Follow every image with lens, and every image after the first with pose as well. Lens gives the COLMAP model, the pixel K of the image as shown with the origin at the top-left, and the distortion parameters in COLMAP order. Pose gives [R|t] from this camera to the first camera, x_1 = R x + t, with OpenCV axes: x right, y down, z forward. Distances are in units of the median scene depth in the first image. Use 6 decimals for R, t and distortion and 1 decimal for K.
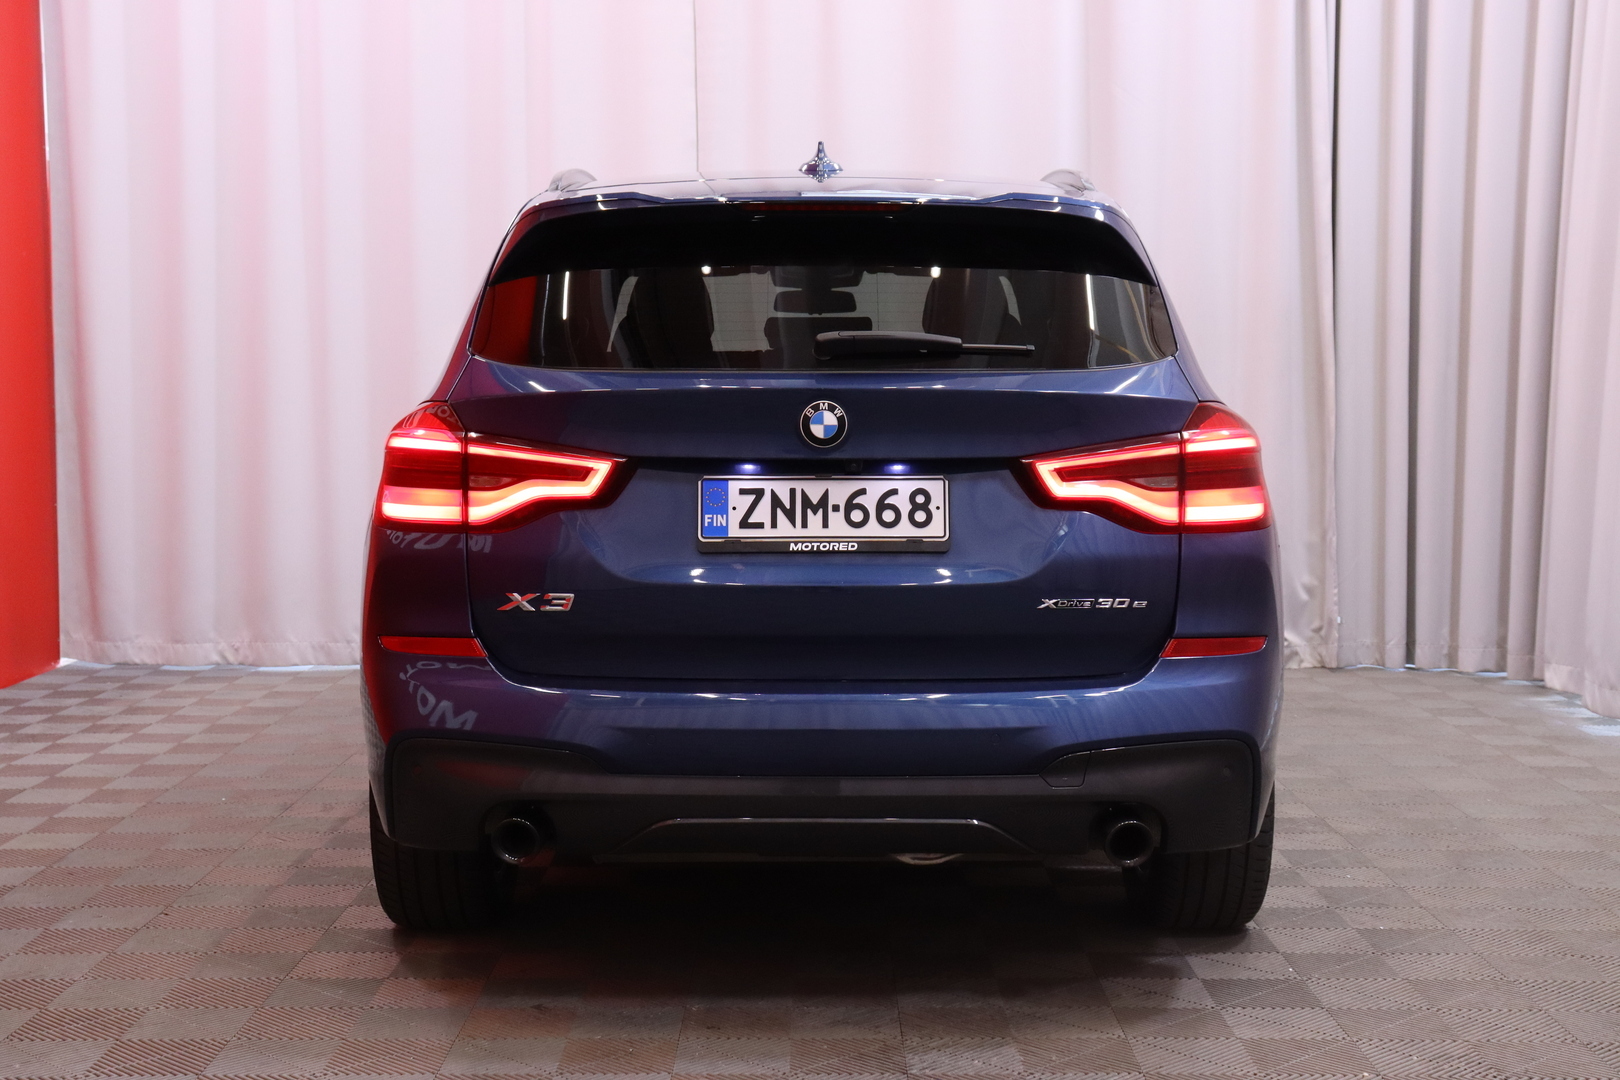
lens RADIAL K [[2239.6, 0, 810.0], [0, 2239.6, 540.0], [0, 0, 1]] dist [-0.000013, 0.041763]
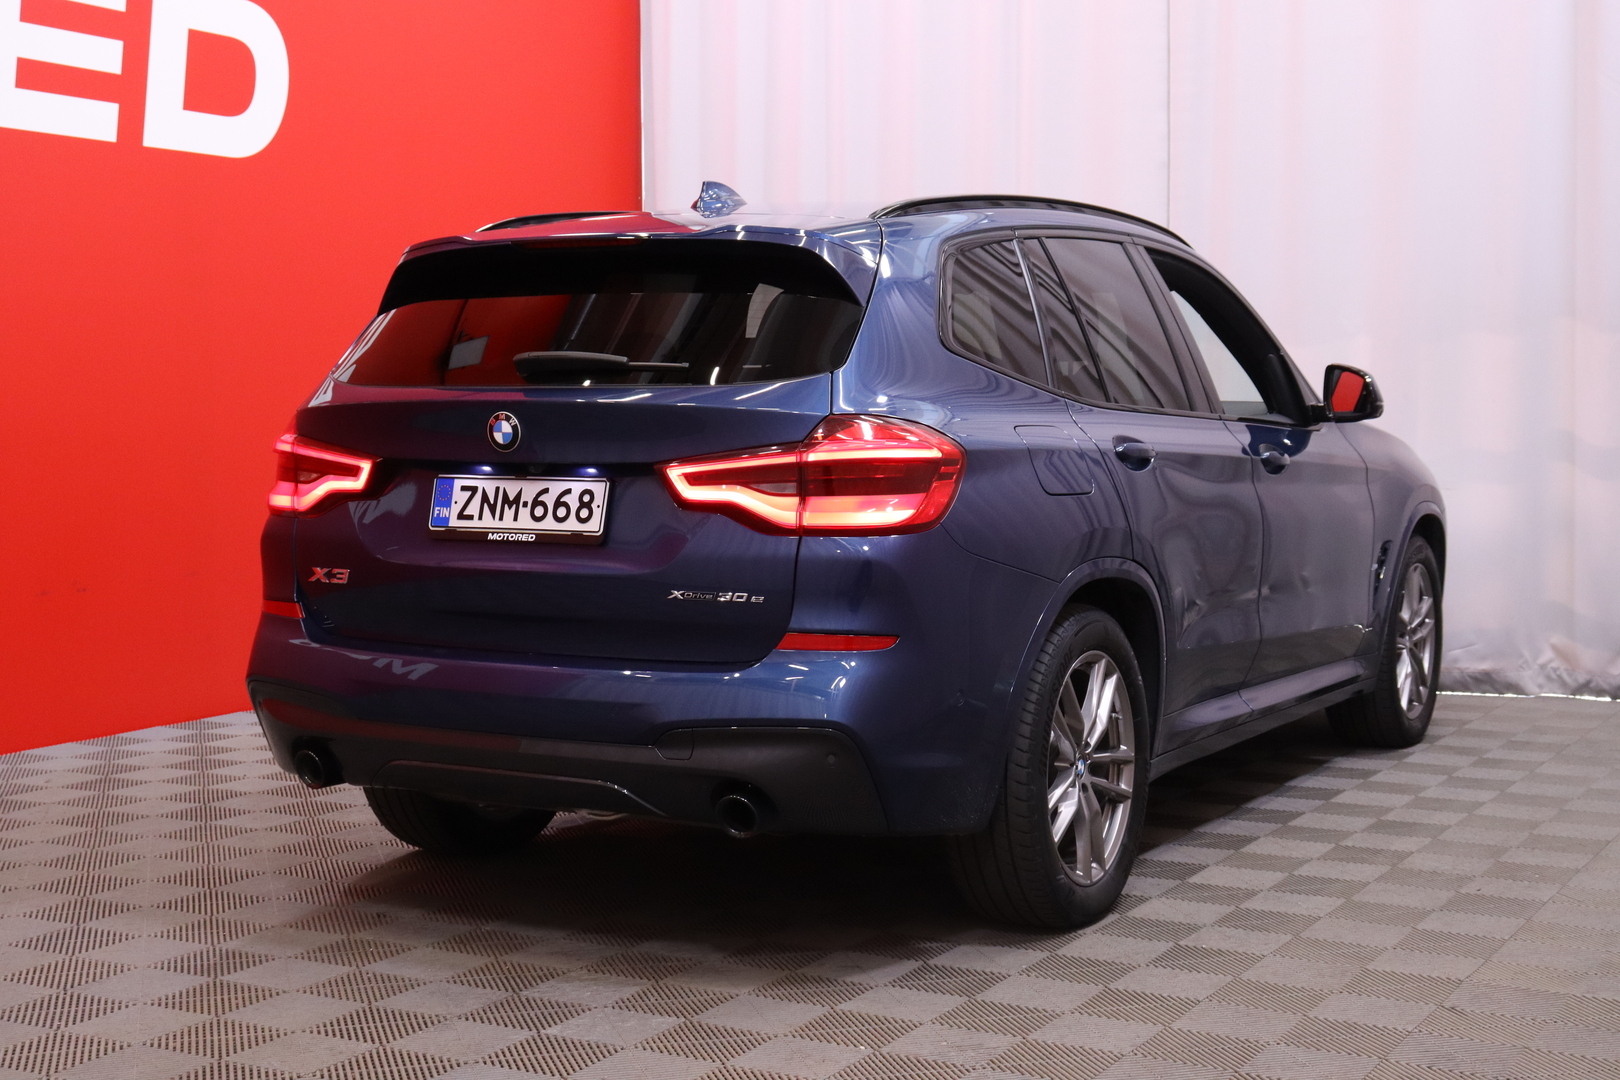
lens RADIAL K [[2239.6, 0, 810.0], [0, 2239.6, 540.0], [0, 0, 1]] dist [-0.000013, 0.041763]
pose [[0.877829, 0.031608, -0.477931, 0.695368], [-0.034909, 0.999389, 0.001976, -0.003220], [0.477701, 0.014949, 0.878395, 0.052014]]
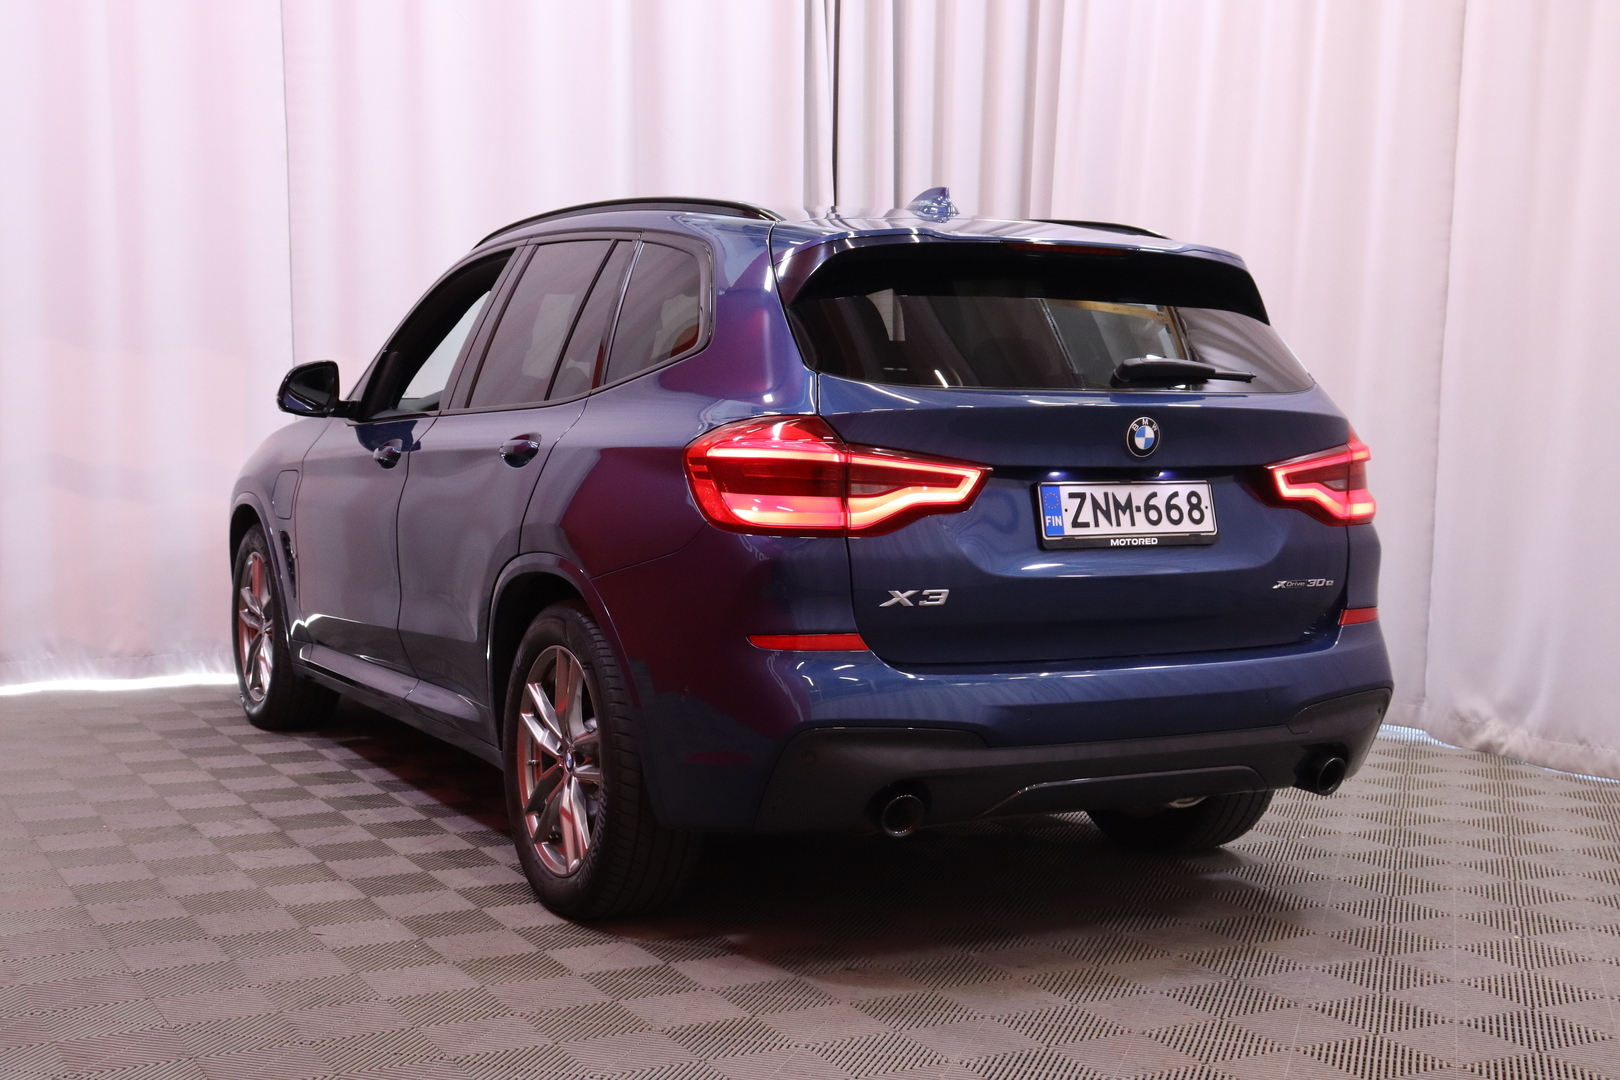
lens RADIAL K [[2224.1, 0, 810.0], [0, 2224.1, 540.0], [0, 0, 1]] dist [-0.096826, 0.036198]
pose [[0.876874, -0.021333, 0.480246, -0.696582], [0.023269, 0.999727, 0.001923, -0.004138], [-0.480156, 0.009488, 0.877132, 0.063921]]
